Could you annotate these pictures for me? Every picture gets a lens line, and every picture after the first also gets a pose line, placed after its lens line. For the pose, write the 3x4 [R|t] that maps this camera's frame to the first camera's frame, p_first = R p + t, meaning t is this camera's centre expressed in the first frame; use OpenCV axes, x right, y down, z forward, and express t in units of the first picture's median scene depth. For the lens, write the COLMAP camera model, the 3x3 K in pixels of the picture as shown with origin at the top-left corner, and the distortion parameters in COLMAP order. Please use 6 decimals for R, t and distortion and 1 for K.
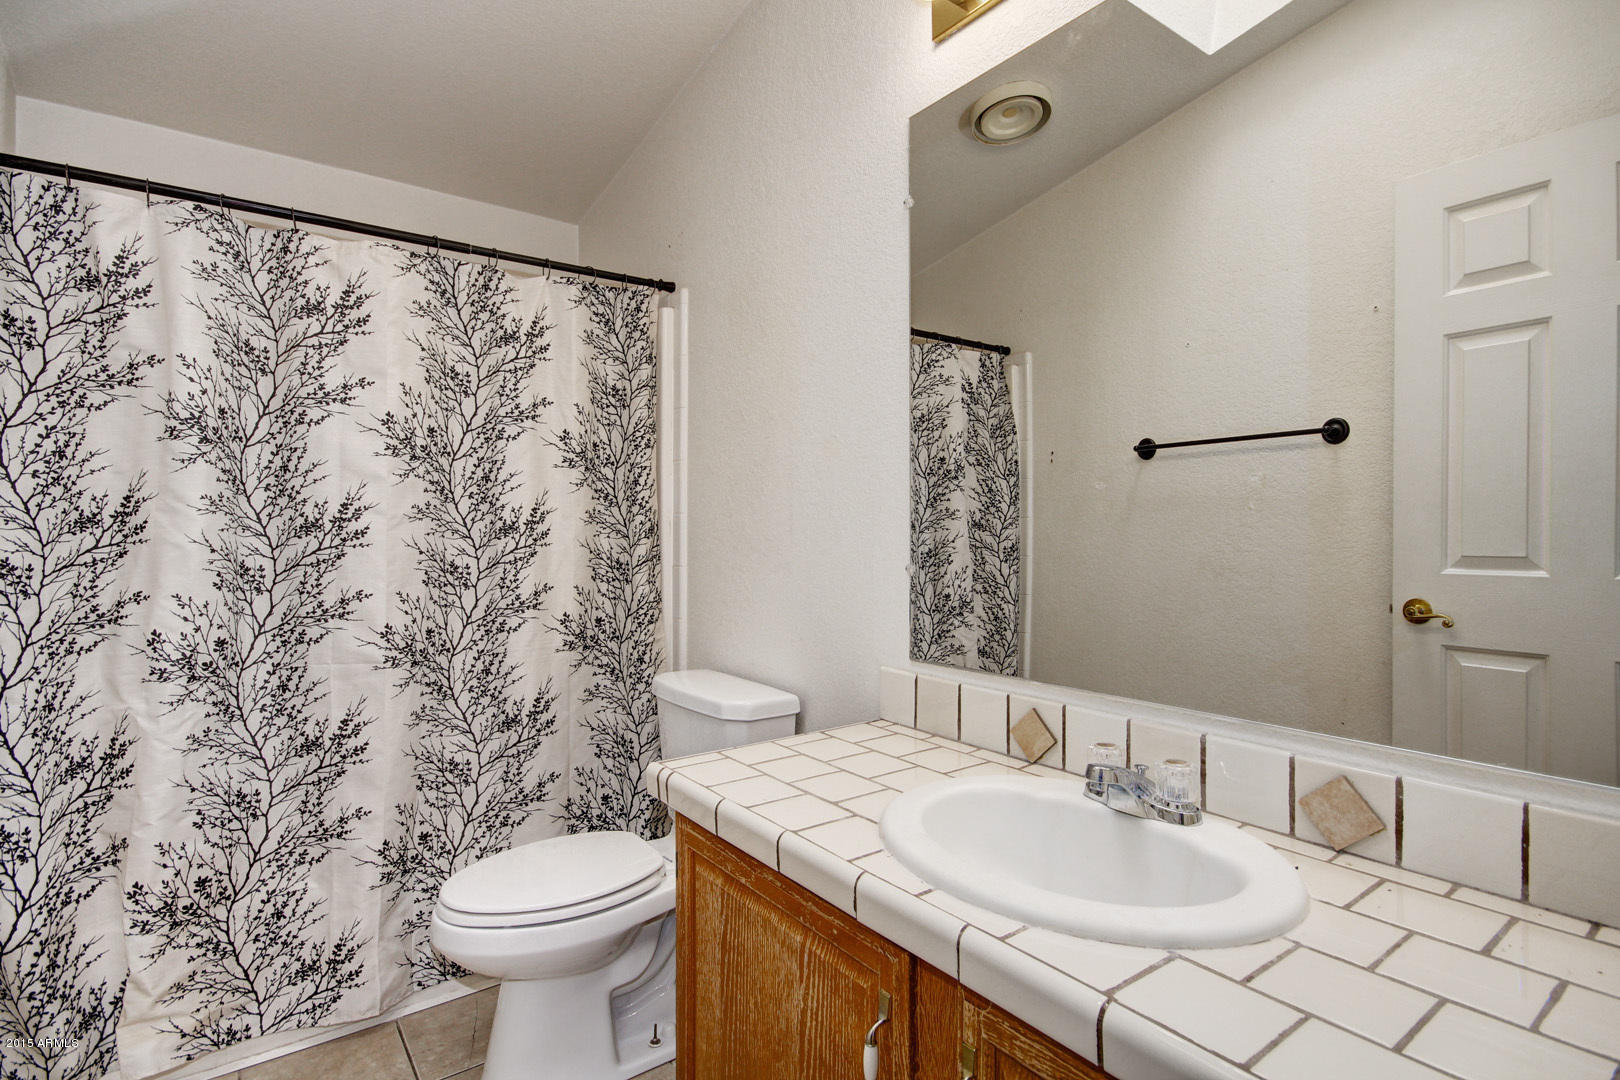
lens RADIAL K [[789.2, 0, 814.1], [0, 789.2, 533.5], [0, 0, 1]] dist [0.003943, -0.003848]
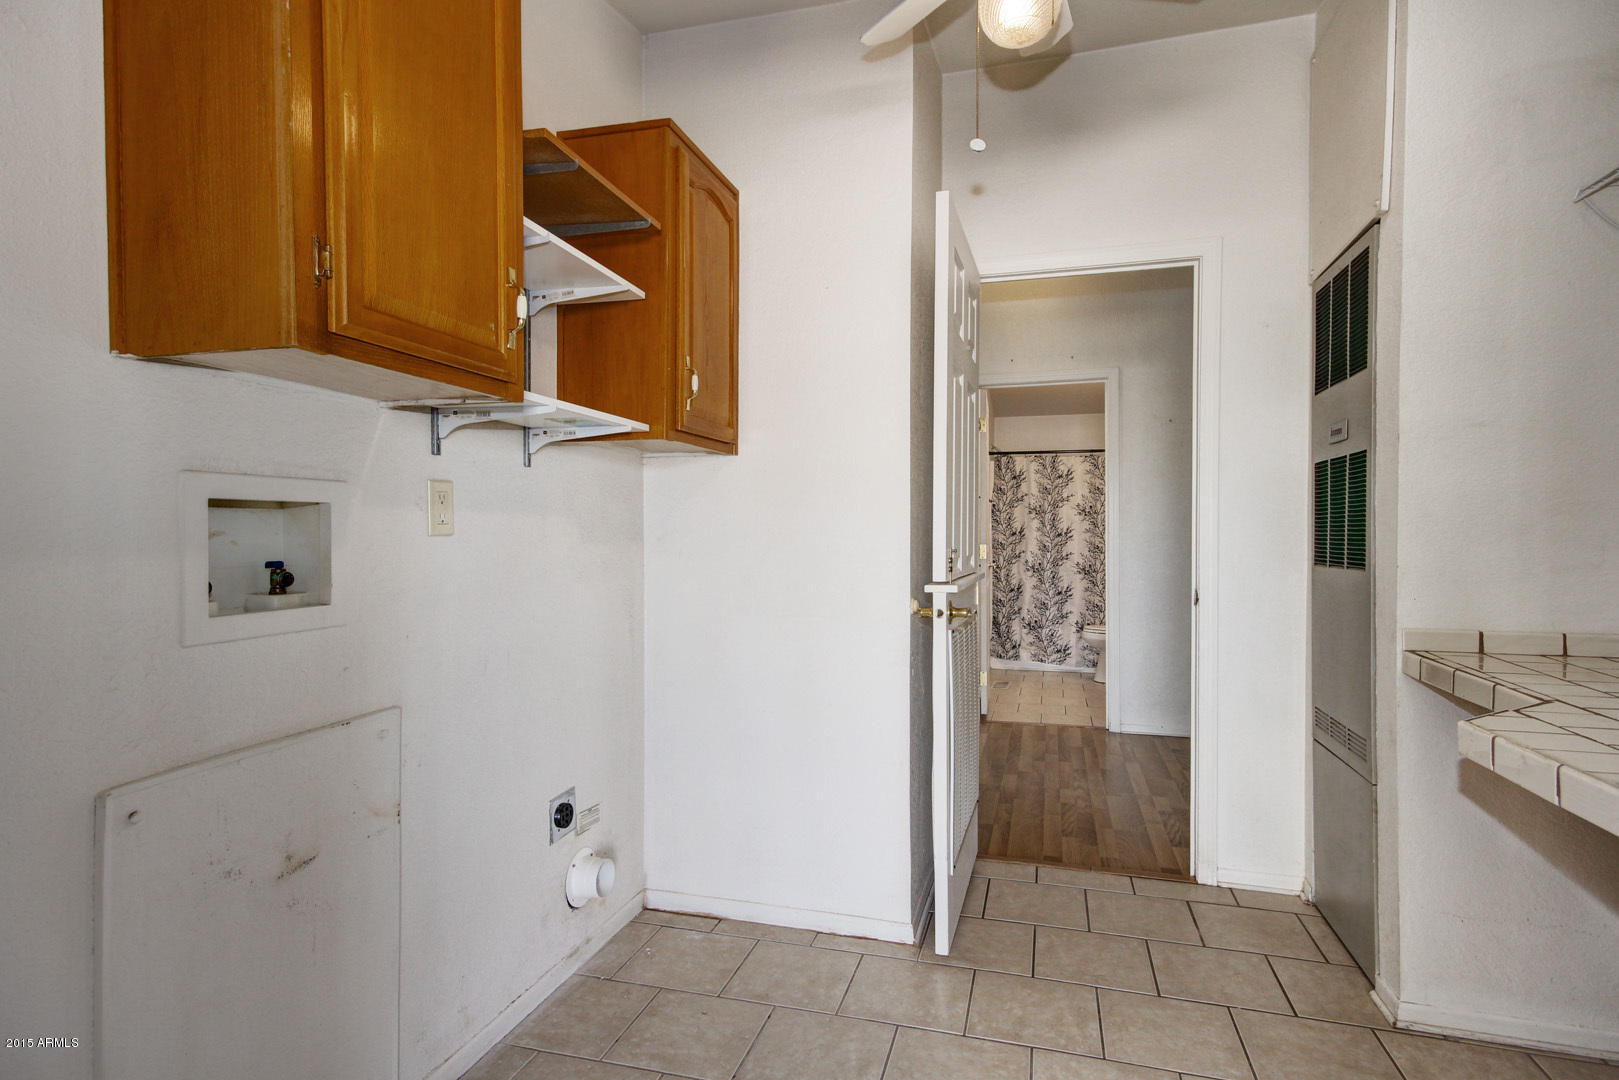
lens RADIAL K [[788.7, 0, 816.1], [0, 788.7, 538.4], [0, 0, 1]] dist [0.003943, -0.003848]
pose [[0.602265, 0.006479, -0.798270, 1.690971], [0.000319, 0.999965, 0.008357, -0.023800], [0.798296, -0.005288, 0.602242, -2.225204]]
